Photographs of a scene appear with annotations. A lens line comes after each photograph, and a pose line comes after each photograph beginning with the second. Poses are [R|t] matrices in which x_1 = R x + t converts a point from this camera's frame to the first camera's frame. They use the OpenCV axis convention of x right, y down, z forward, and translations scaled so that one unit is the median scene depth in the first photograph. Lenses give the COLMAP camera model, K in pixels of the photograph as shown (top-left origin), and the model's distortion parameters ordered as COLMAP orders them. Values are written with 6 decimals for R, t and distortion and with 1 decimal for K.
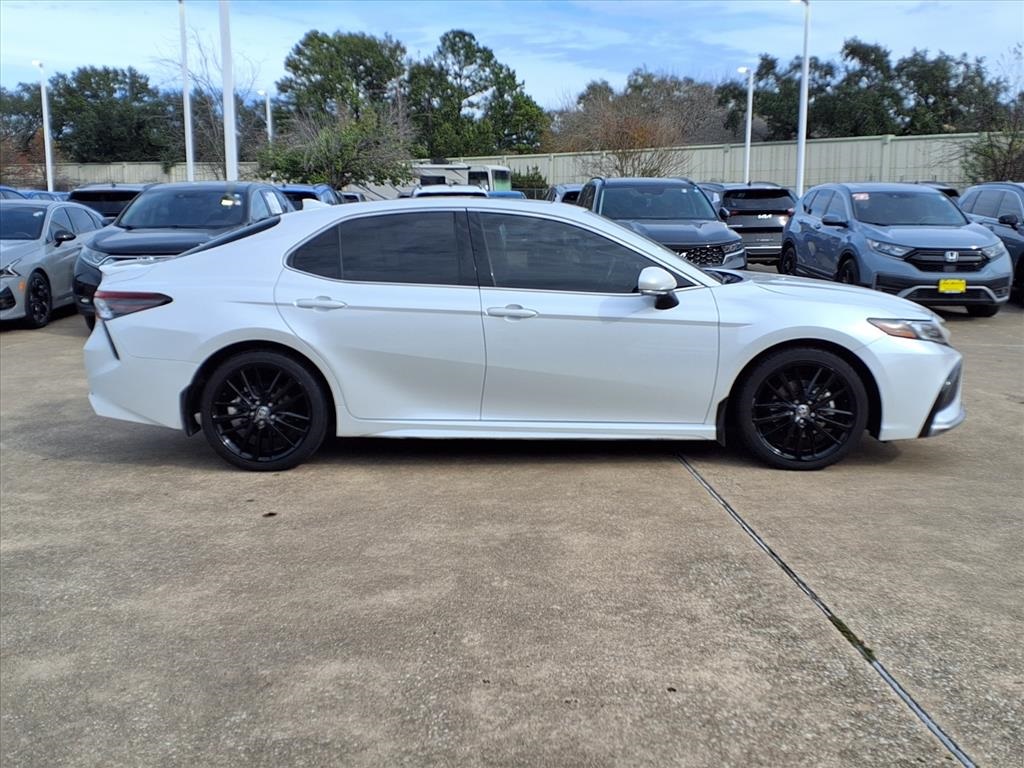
lens RADIAL K [[1351.3, 0, 487.6], [0, 1351.3, 369.3], [0, 0, 1]] dist [0.229229, -0.697112]
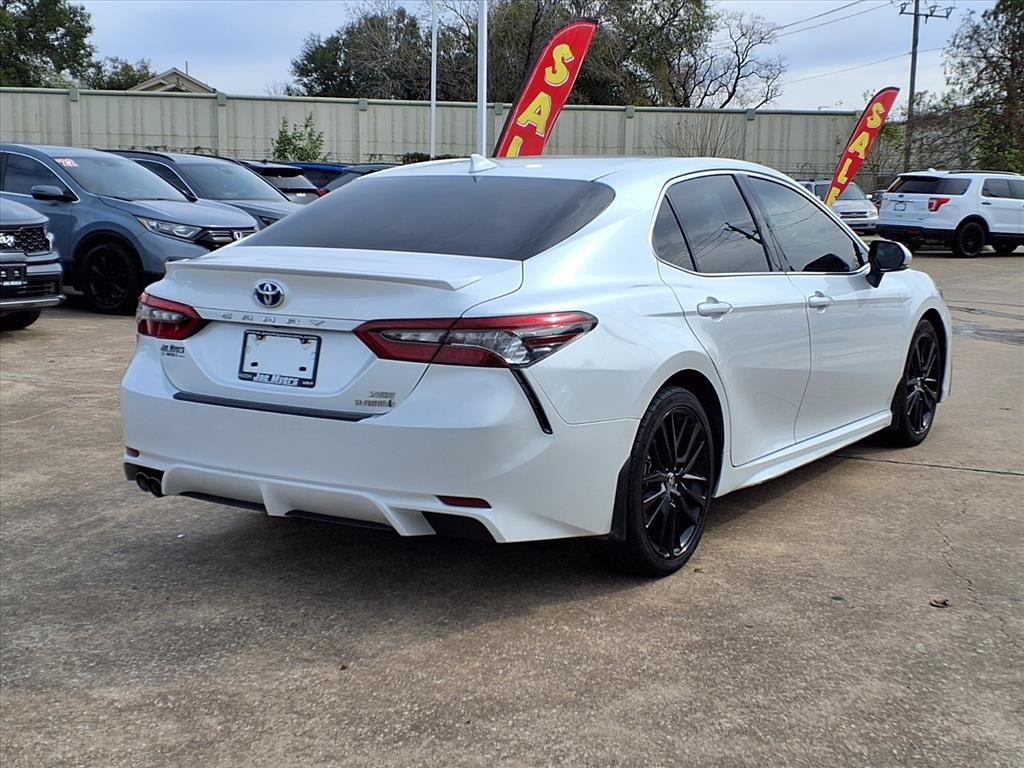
lens RADIAL K [[1379.0, 0, 519.7], [0, 1379.0, 383.1], [0, 0, 1]] dist [0.251343, -0.777819]
pose [[0.480950, -0.116929, 0.868916, -0.770000], [0.099212, 0.991959, 0.078572, -0.074108], [-0.871116, 0.048418, 0.488684, 0.727775]]
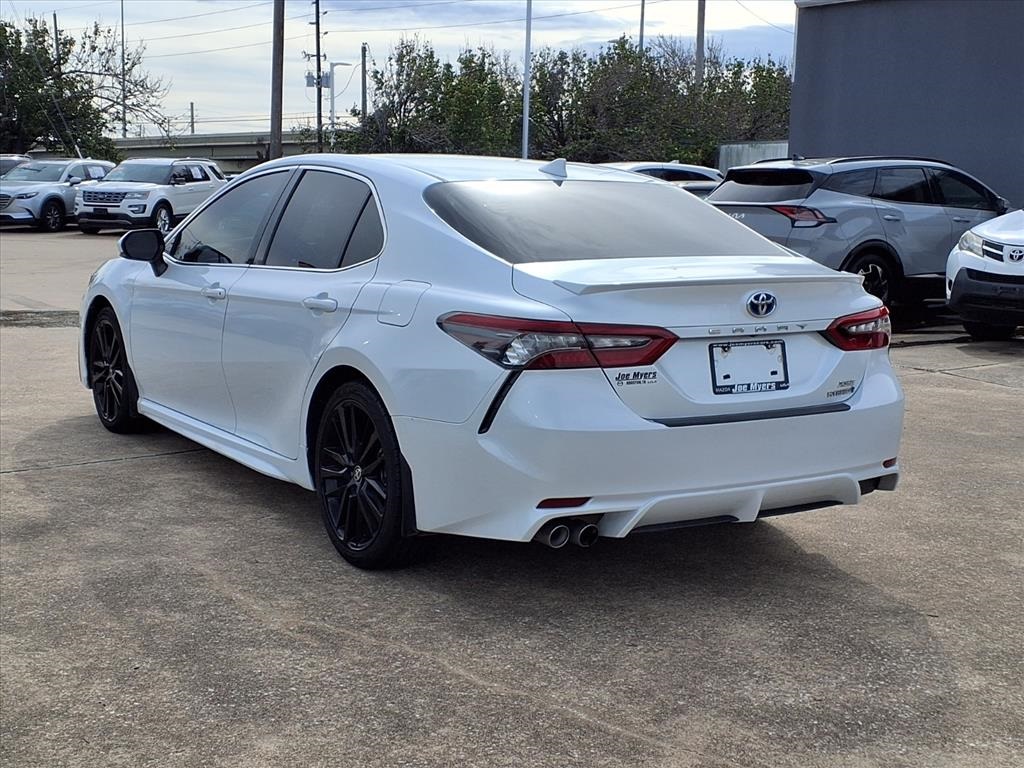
lens RADIAL K [[1379.0, 0, 519.7], [0, 1379.0, 383.1], [0, 0, 1]] dist [0.251343, -0.777819]
pose [[-0.590482, -0.125997, 0.797155, -0.725558], [0.082924, 0.973038, 0.215222, -0.179247], [-0.802779, 0.193189, -0.564113, 1.527390]]
